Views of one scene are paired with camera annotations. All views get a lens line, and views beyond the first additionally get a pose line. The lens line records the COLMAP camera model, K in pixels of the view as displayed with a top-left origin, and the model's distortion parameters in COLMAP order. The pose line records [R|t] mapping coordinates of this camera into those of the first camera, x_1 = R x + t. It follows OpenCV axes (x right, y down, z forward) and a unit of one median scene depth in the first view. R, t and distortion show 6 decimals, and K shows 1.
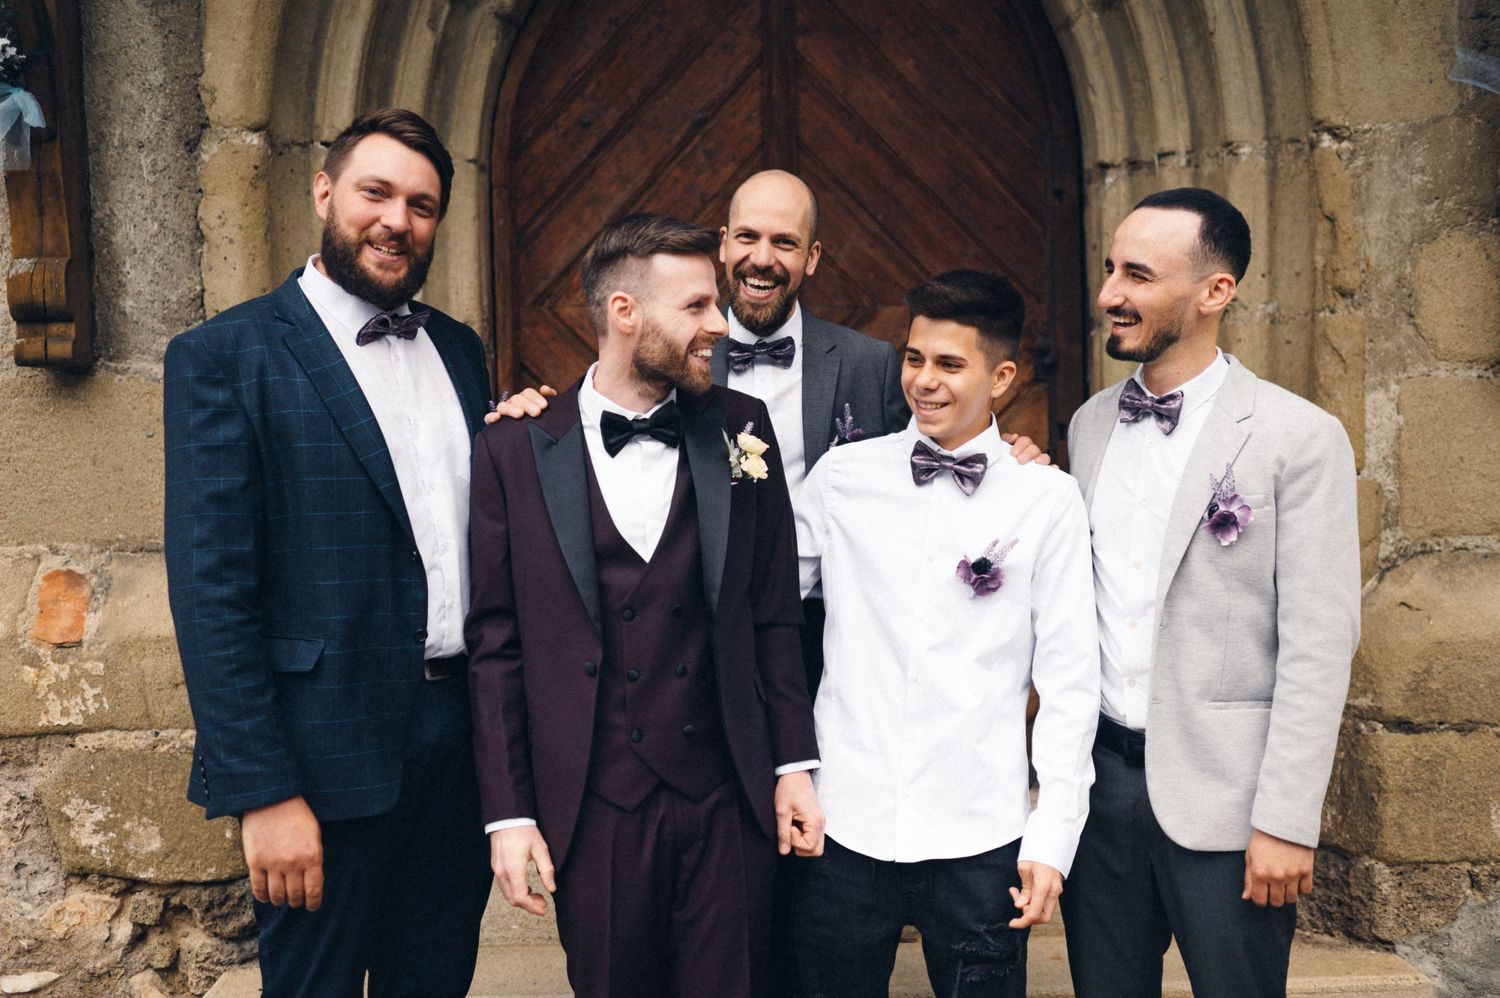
lens RADIAL K [[1534.0, 0, 743.0], [0, 1534.0, 500.7], [0, 0, 1]] dist [0.010844, -0.026335]
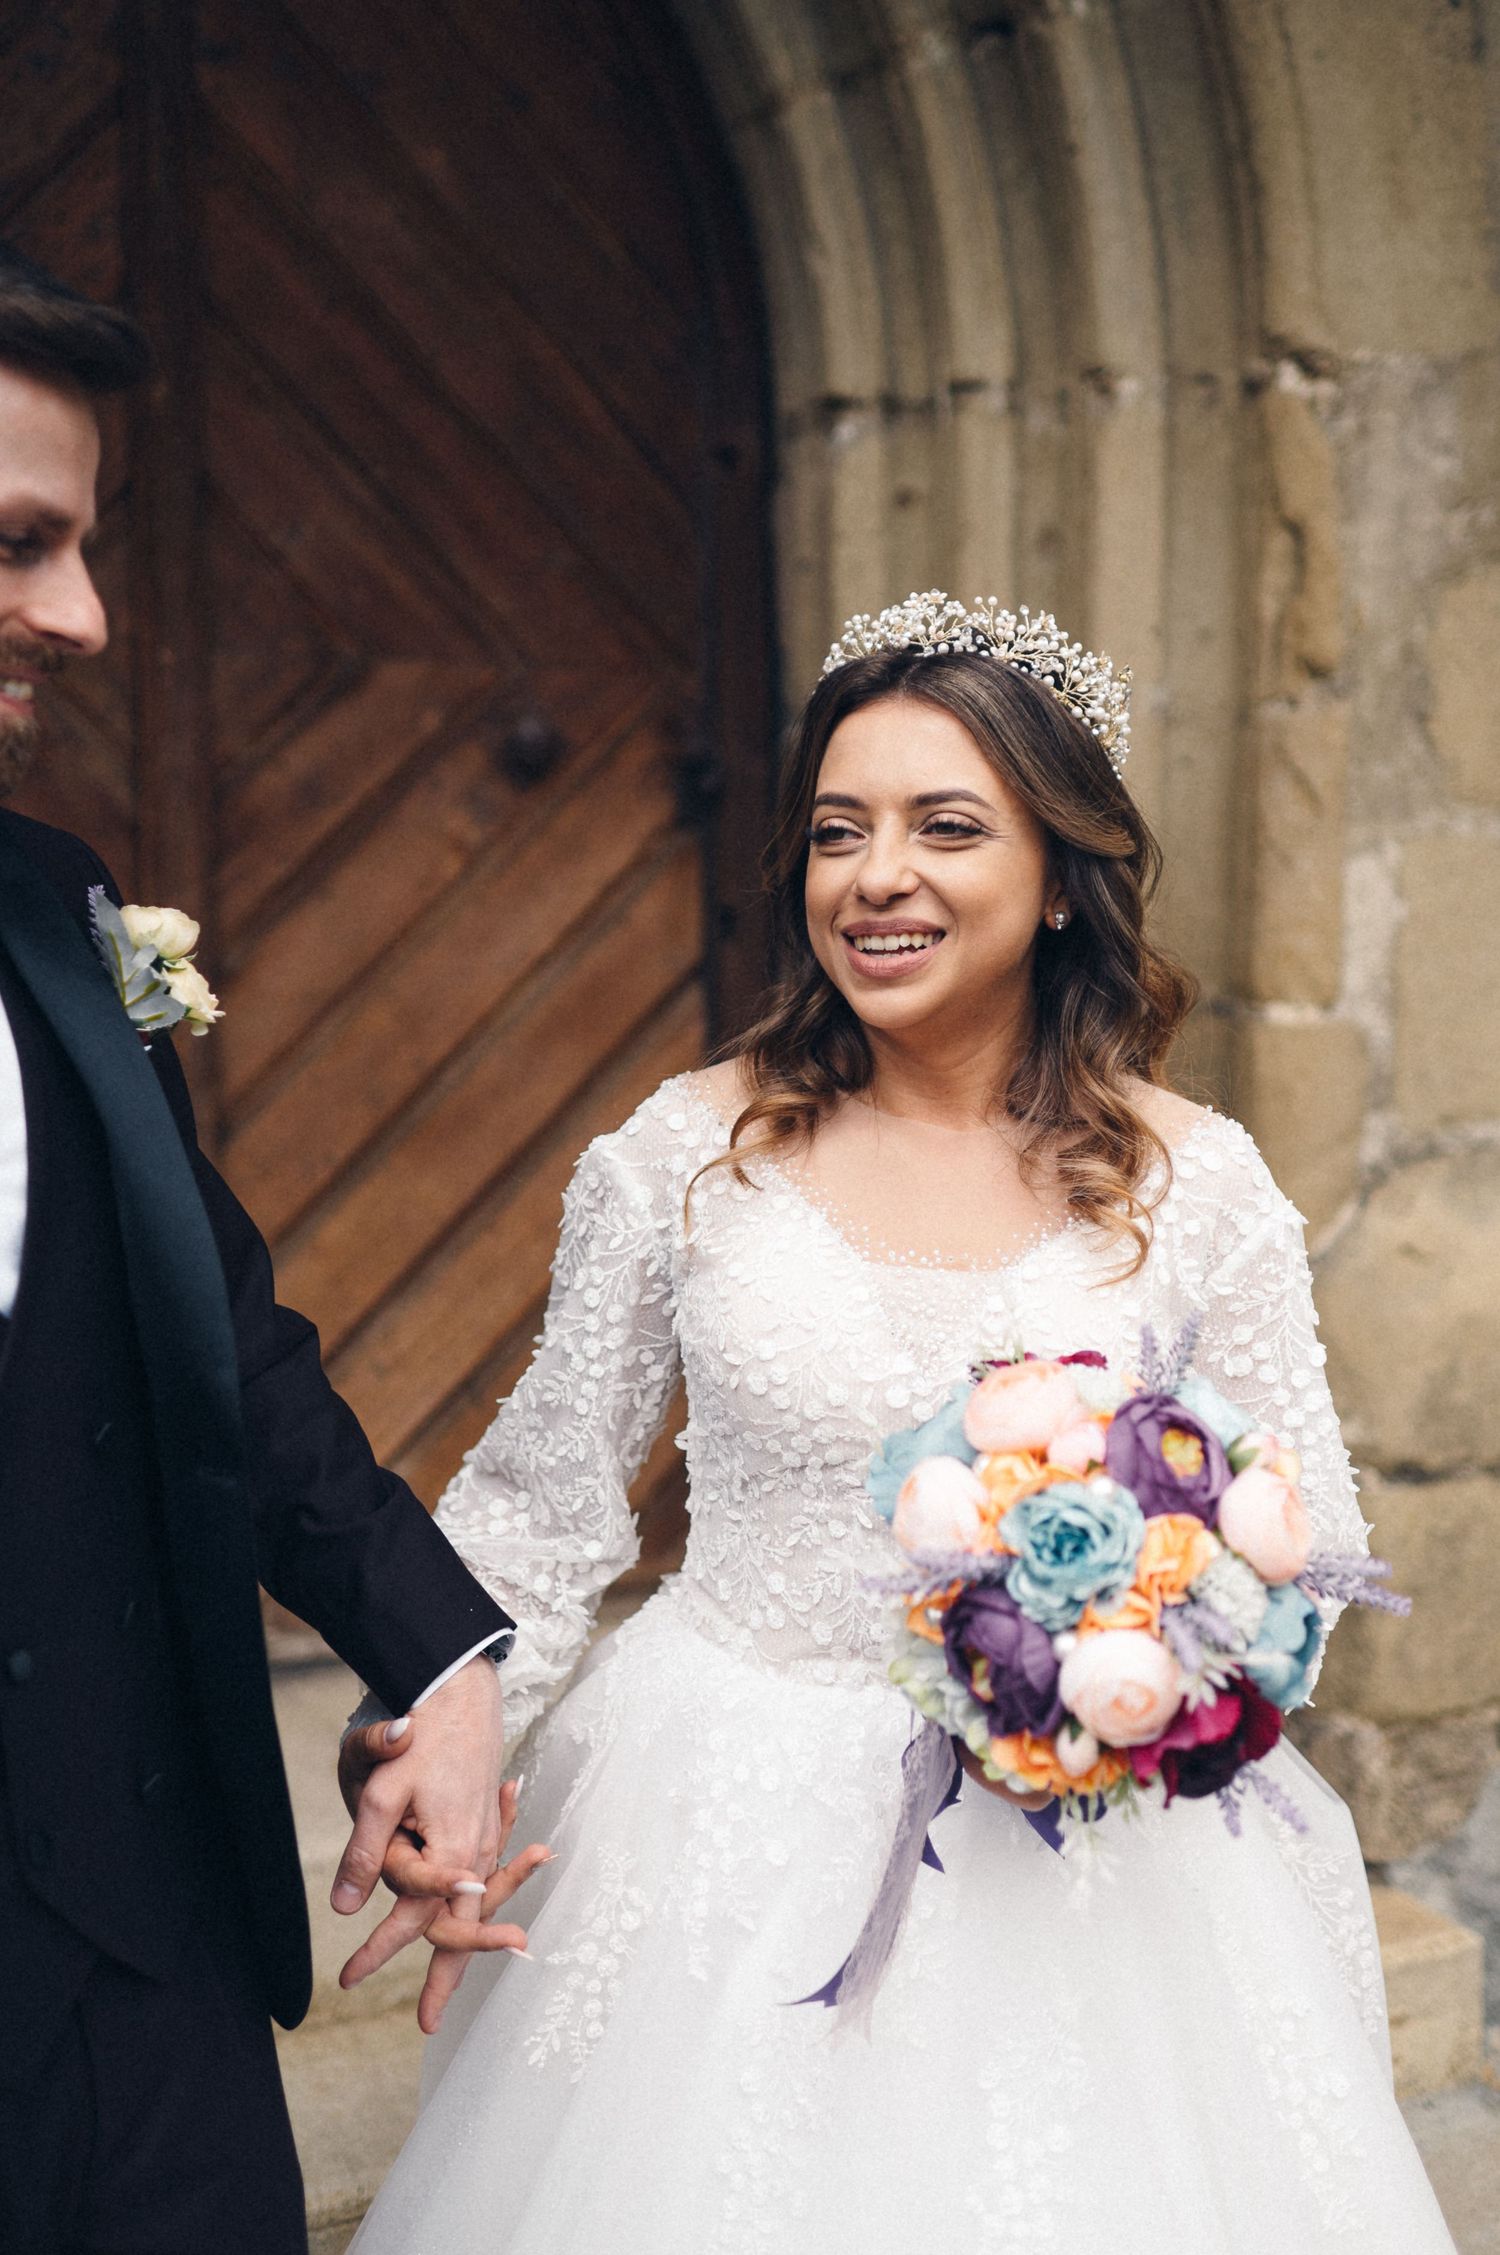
lens RADIAL K [[2346.3, 0, 754.1], [0, 2346.3, 1115.9], [0, 0, 1]] dist [-0.002194, 0.019327]
pose [[0.924924, -0.015940, 0.379818, -0.099607], [0.003989, 0.999473, 0.032230, -0.007965], [-0.380131, -0.028295, 0.924500, 0.318443]]
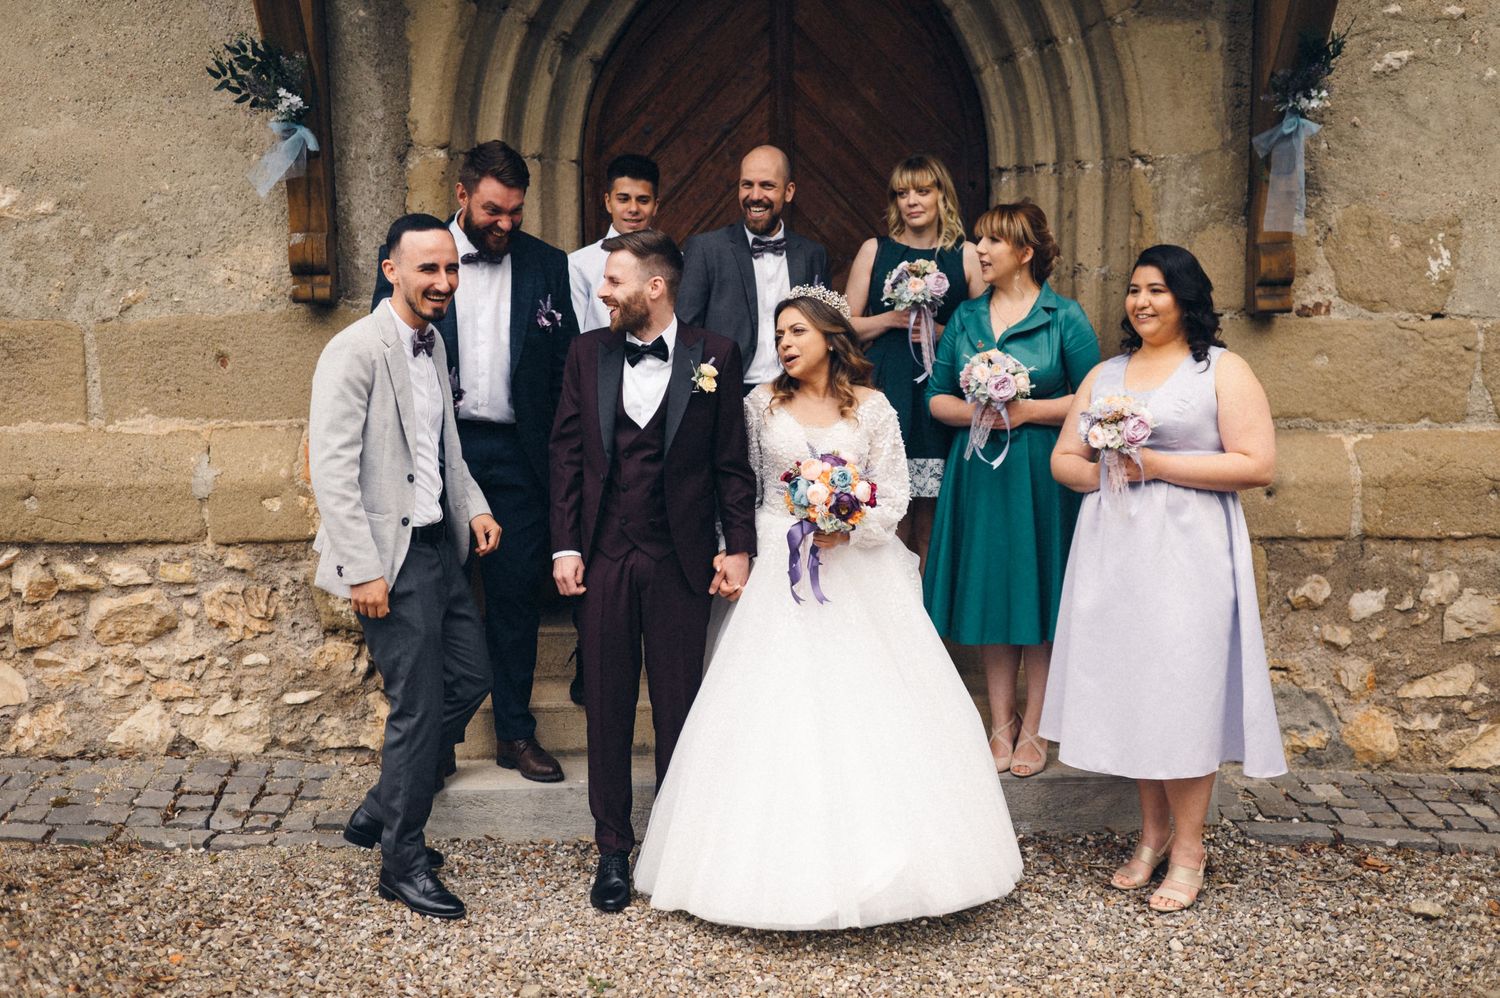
lens RADIAL K [[1560.7, 0, 754.8], [0, 1560.7, 521.1], [0, 0, 1]] dist [-0.002194, 0.019327]
pose [[0.999555, 0.006258, 0.029158, -0.049381], [-0.008670, 0.996483, 0.083343, -0.003423], [-0.028534, -0.083559, 0.996094, -0.584810]]
